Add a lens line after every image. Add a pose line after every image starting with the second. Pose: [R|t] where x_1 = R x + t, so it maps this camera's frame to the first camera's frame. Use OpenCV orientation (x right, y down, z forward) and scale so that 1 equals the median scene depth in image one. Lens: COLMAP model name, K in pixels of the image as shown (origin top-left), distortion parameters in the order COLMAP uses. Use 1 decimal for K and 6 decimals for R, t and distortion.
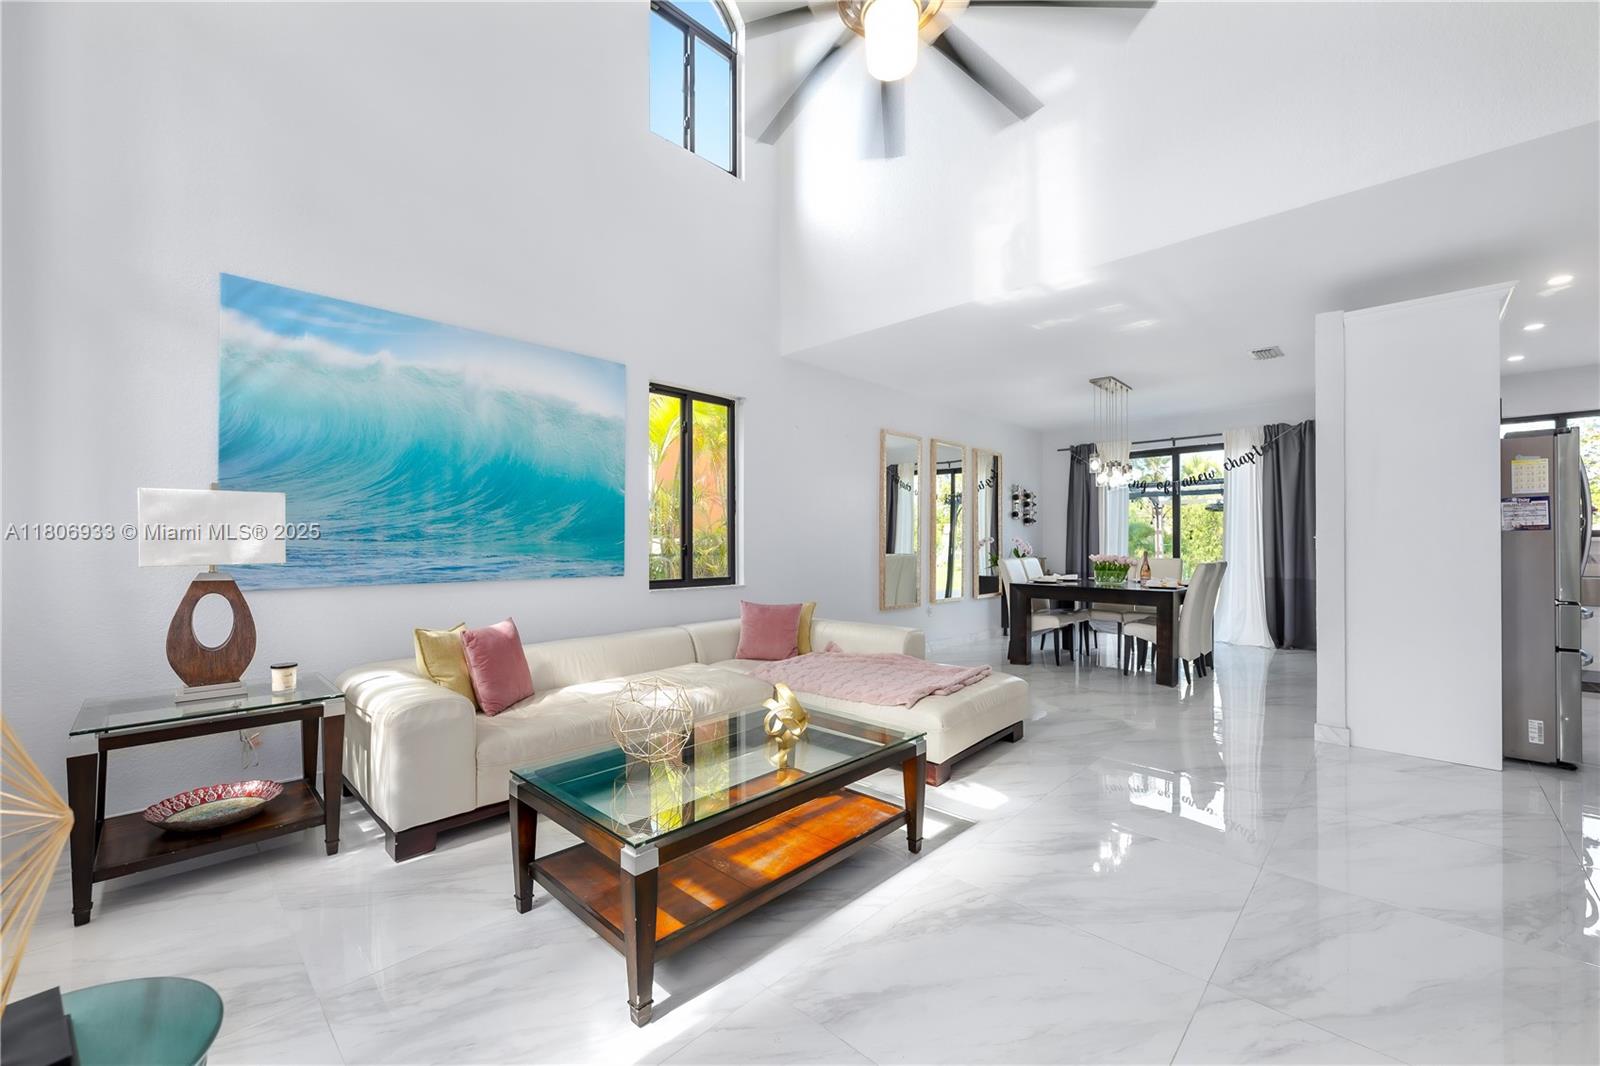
lens RADIAL K [[638.2, 0, 802.8], [0, 638.2, 544.9], [0, 0, 1]] dist [-0.000034, 0.000038]
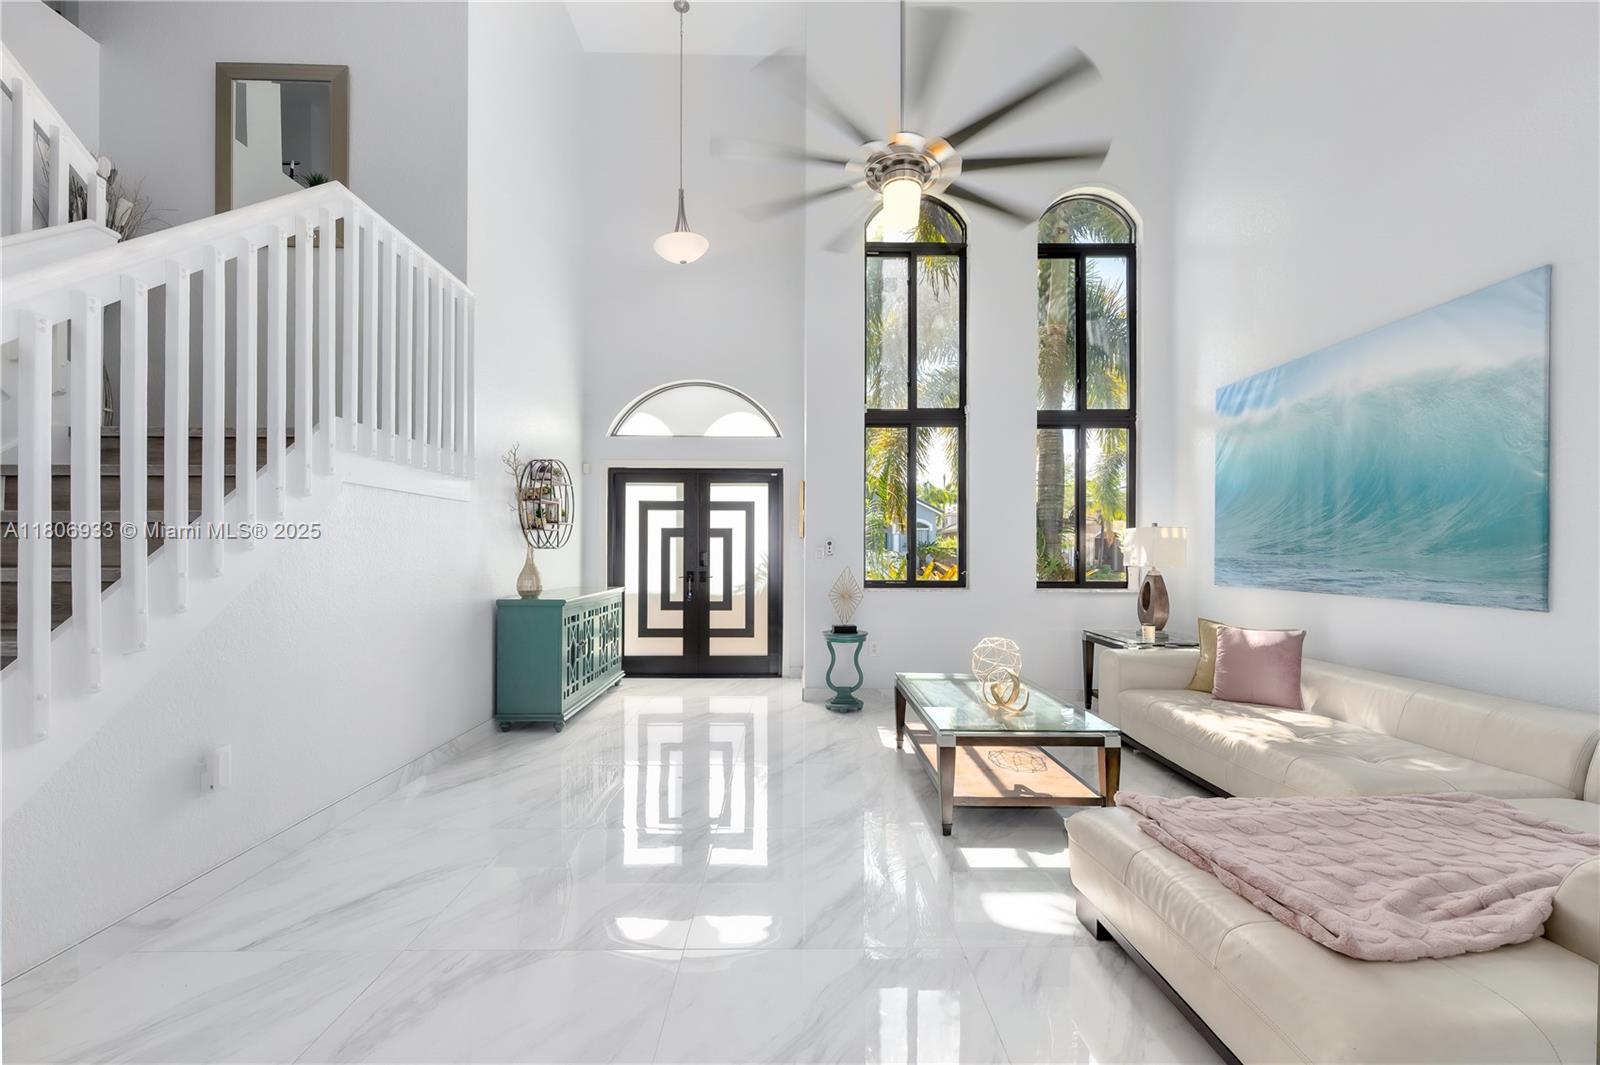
lens RADIAL K [[636.2, 0, 798.9], [0, 636.2, 545.7], [0, 0, 1]] dist [0.001990, 0.000112]
pose [[-0.706784, 0.005229, -0.707410, 0.800808], [0.013450, 0.999891, -0.006047, -0.025414], [0.707302, -0.013788, -0.706777, 1.121945]]
